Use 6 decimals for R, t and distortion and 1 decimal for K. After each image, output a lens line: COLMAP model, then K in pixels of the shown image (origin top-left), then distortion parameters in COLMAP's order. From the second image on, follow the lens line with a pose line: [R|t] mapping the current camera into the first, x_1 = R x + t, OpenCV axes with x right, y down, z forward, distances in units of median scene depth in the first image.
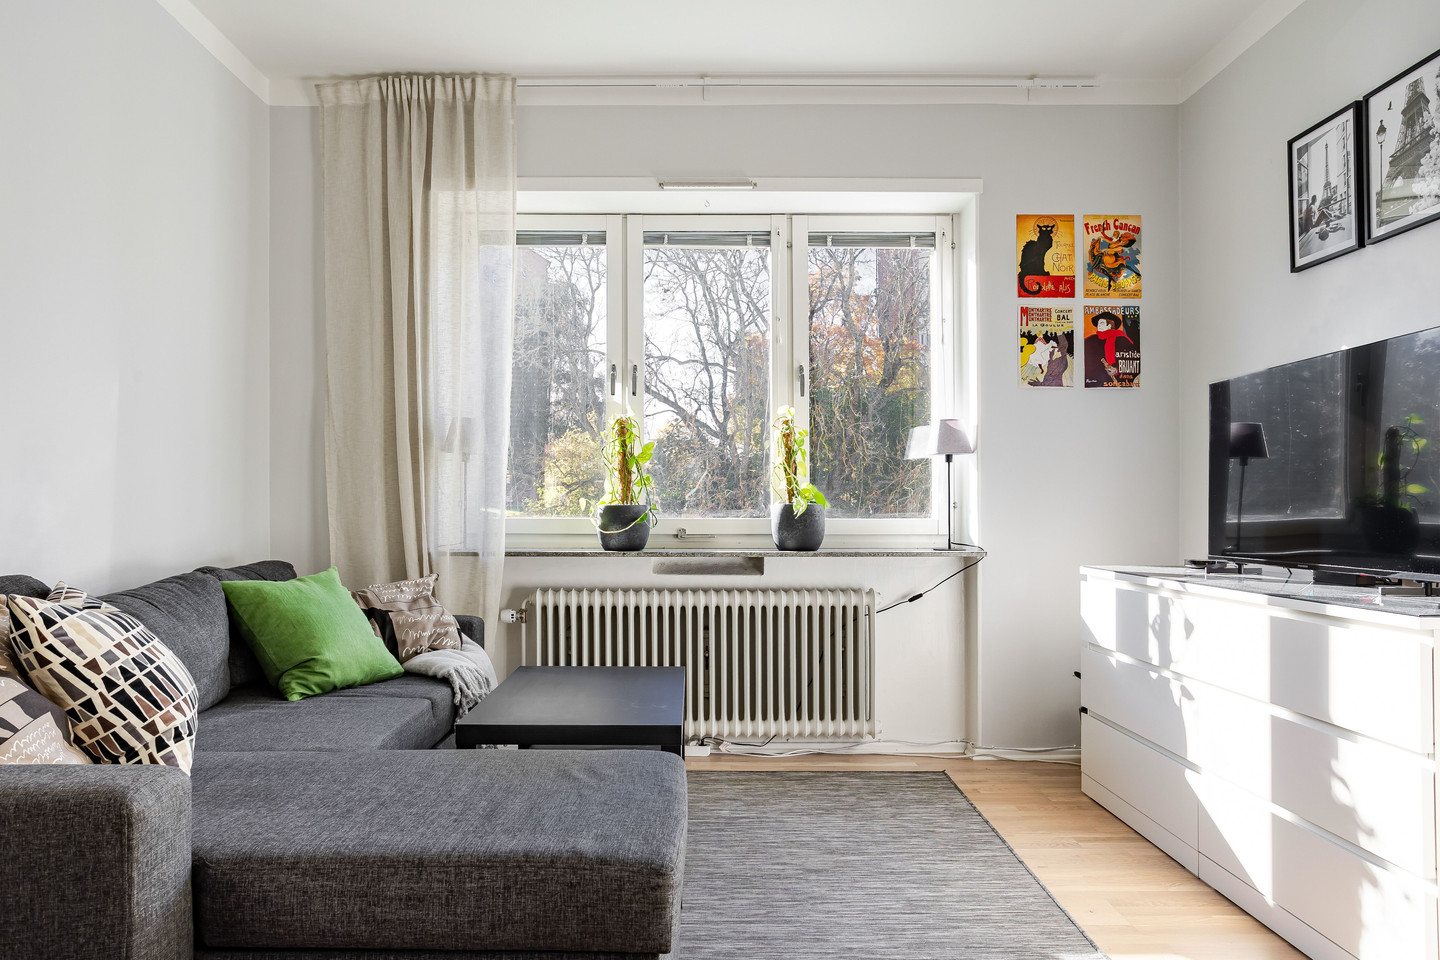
lens RADIAL K [[981.8, 0, 703.7], [0, 981.8, 507.7], [0, 0, 1]] dist [-0.029758, 0.027081]
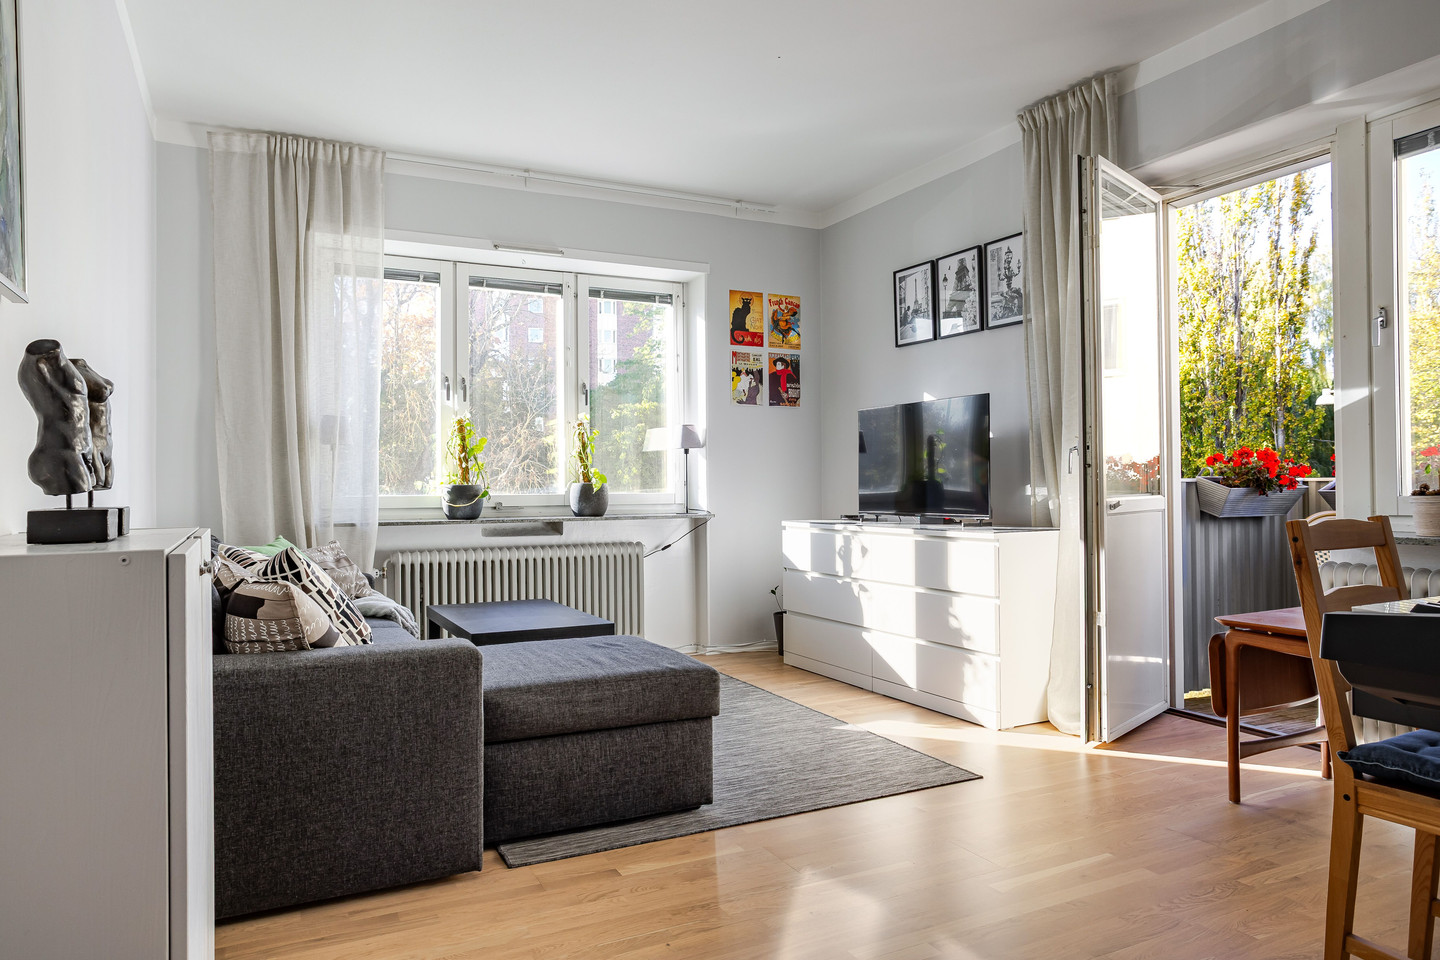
lens RADIAL K [[919.4, 0, 710.1], [0, 919.4, 480.2], [0, 0, 1]] dist [-0.040209, 0.016938]
pose [[0.892635, -0.006715, 0.450730, -0.392330], [0.009852, 0.999941, -0.004614, -0.000072], [-0.450673, 0.008559, 0.892648, -0.281000]]
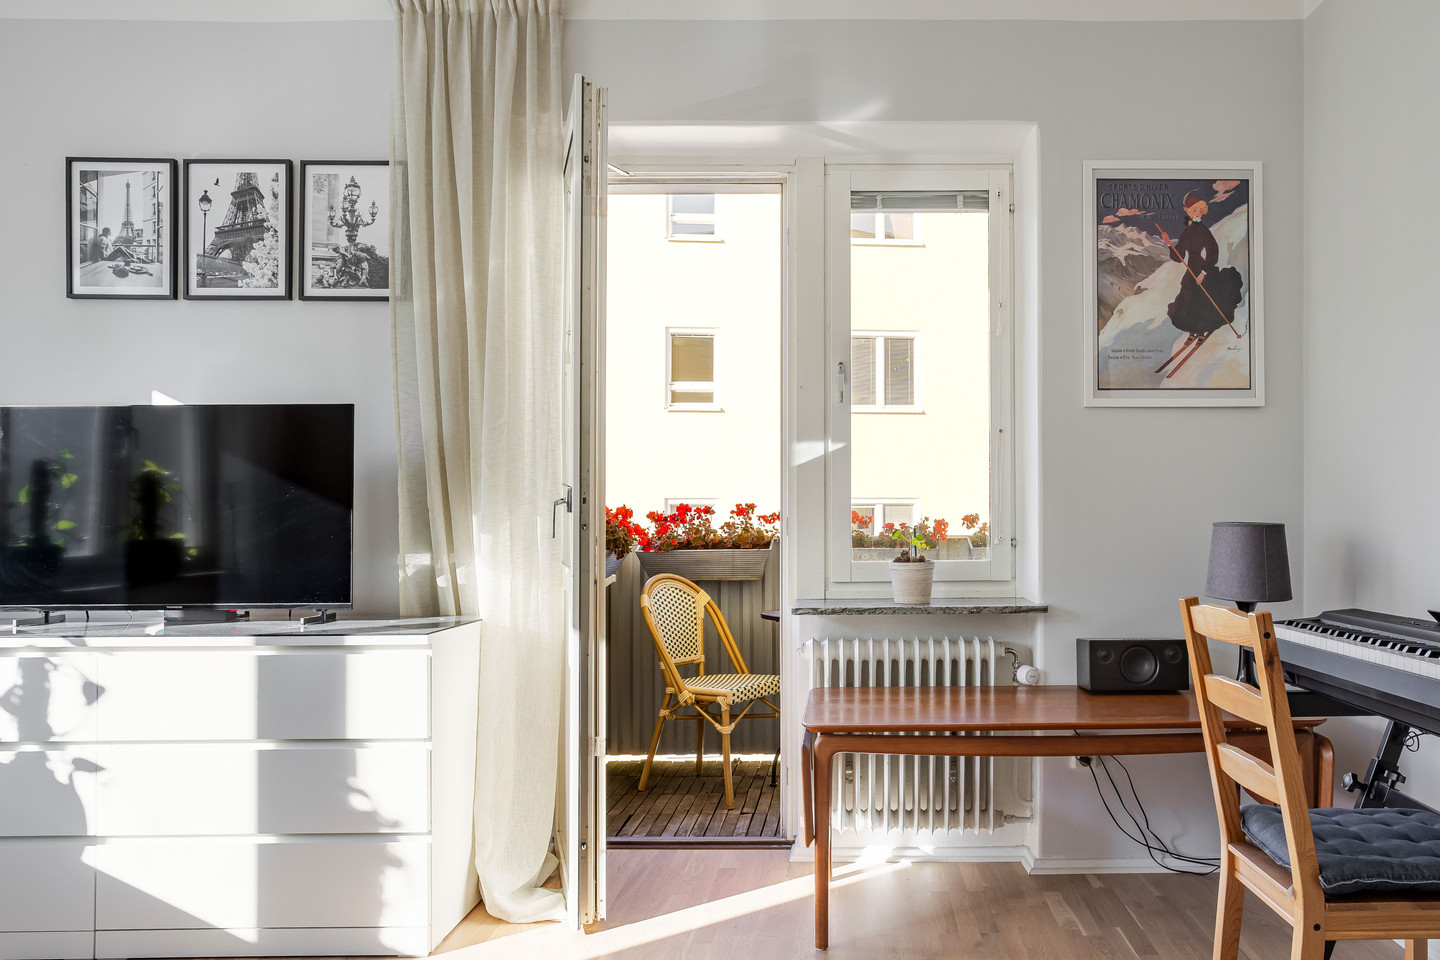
lens RADIAL K [[988.0, 0, 704.8], [0, 988.0, 506.7], [0, 0, 1]] dist [-0.007138, 0.011192]
pose [[-0.007502, 0.012323, 0.999896, -0.320797], [0.004842, 0.999913, -0.012287, -0.022288], [-0.999960, 0.004749, -0.007561, 0.357182]]
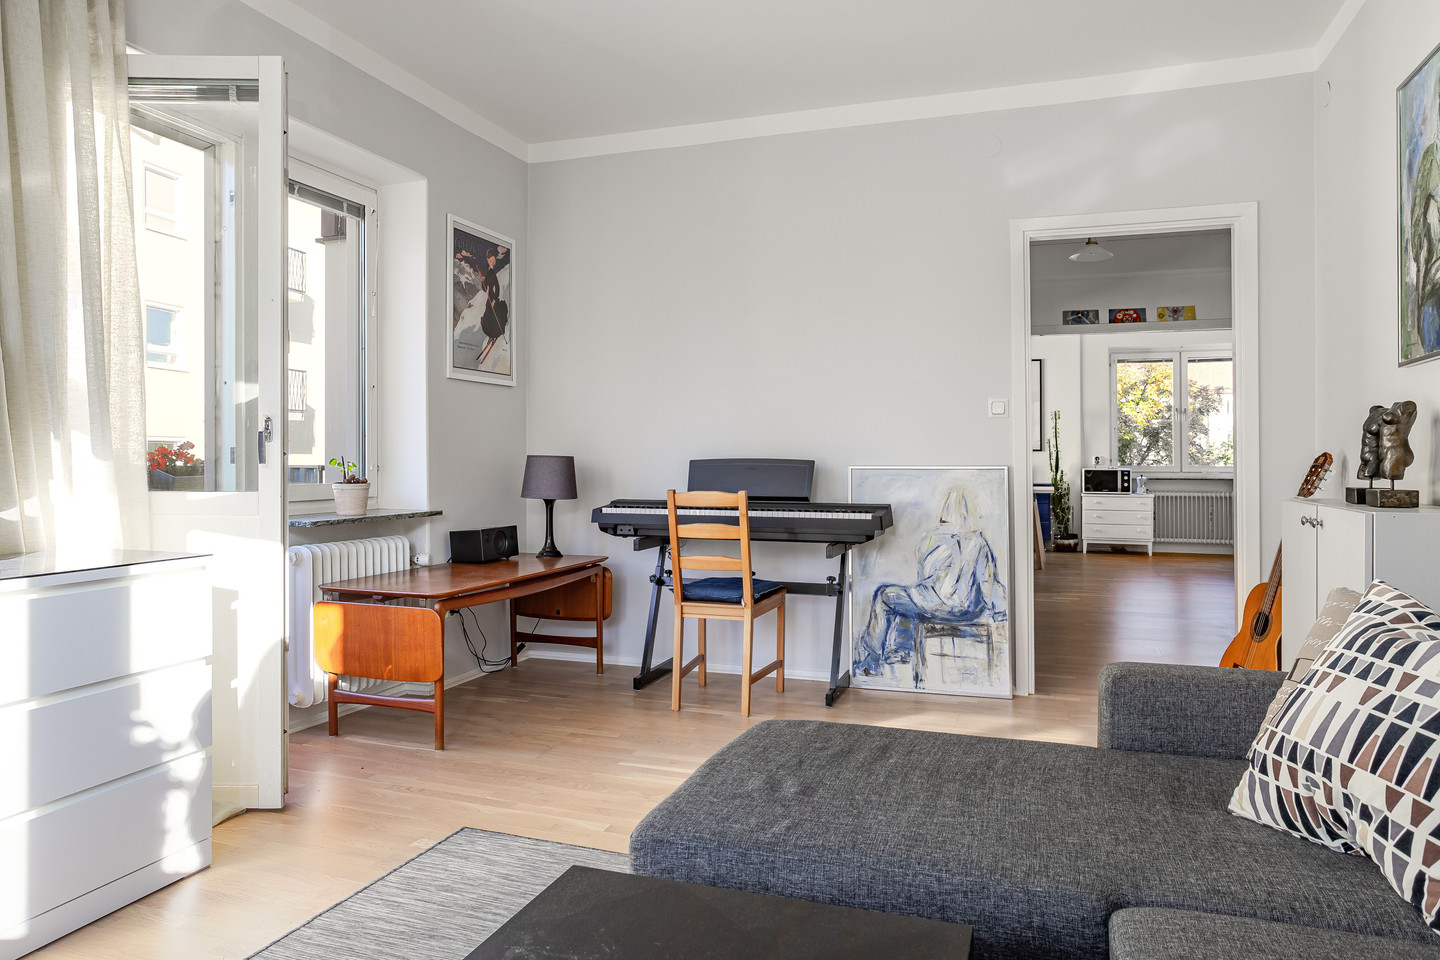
lens RADIAL K [[918.9, 0, 727.0], [0, 918.9, 447.1], [0, 0, 1]] dist [0.005099, 0.002819]
pose [[-0.939391, 0.000528, 0.342849, -0.212286], [-0.003211, 0.999941, -0.010338, -0.015860], [-0.342834, -0.010812, -0.939334, 1.066334]]
